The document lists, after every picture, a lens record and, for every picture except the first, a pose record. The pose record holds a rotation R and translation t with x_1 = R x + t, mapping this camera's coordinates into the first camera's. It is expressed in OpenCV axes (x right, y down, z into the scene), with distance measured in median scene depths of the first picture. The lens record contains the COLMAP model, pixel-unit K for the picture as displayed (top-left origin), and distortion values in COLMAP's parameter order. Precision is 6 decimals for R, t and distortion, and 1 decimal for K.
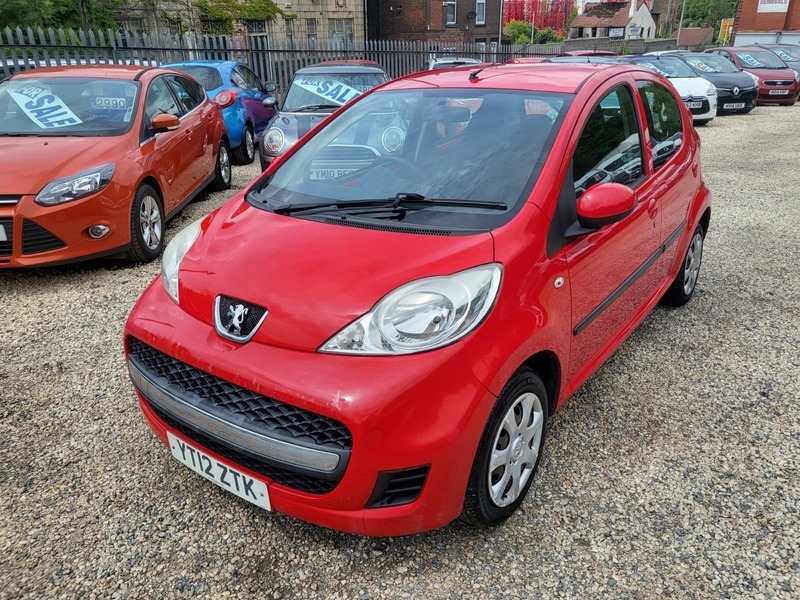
lens RADIAL K [[623.9, 0, 406.2], [0, 623.9, 296.7], [0, 0, 1]] dist [0.003536, 0.008554]
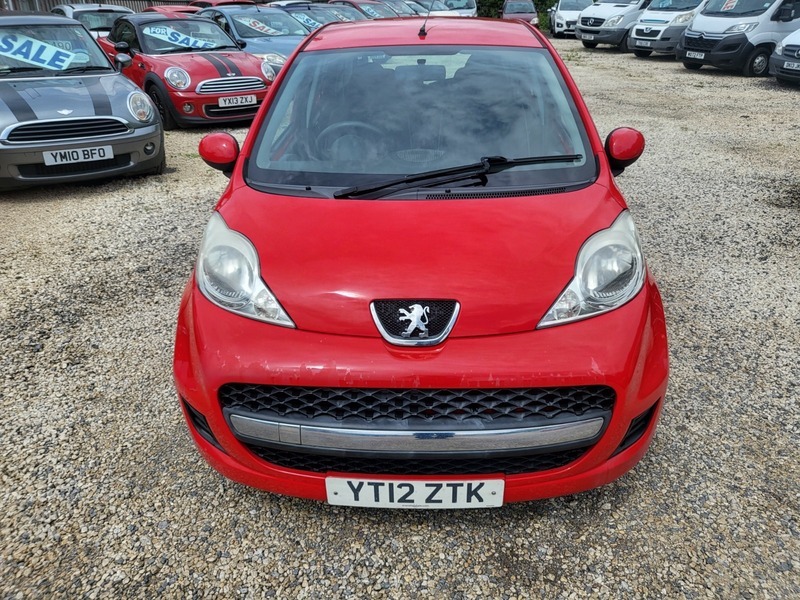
lens RADIAL K [[623.9, 0, 401.5], [0, 623.9, 307.4], [0, 0, 1]] dist [0.003536, 0.008554]
pose [[0.820784, -0.239065, 0.518807, -0.732459], [0.194893, 0.970916, 0.139063, -0.108498], [-0.536964, -0.013029, 0.843505, 0.269807]]
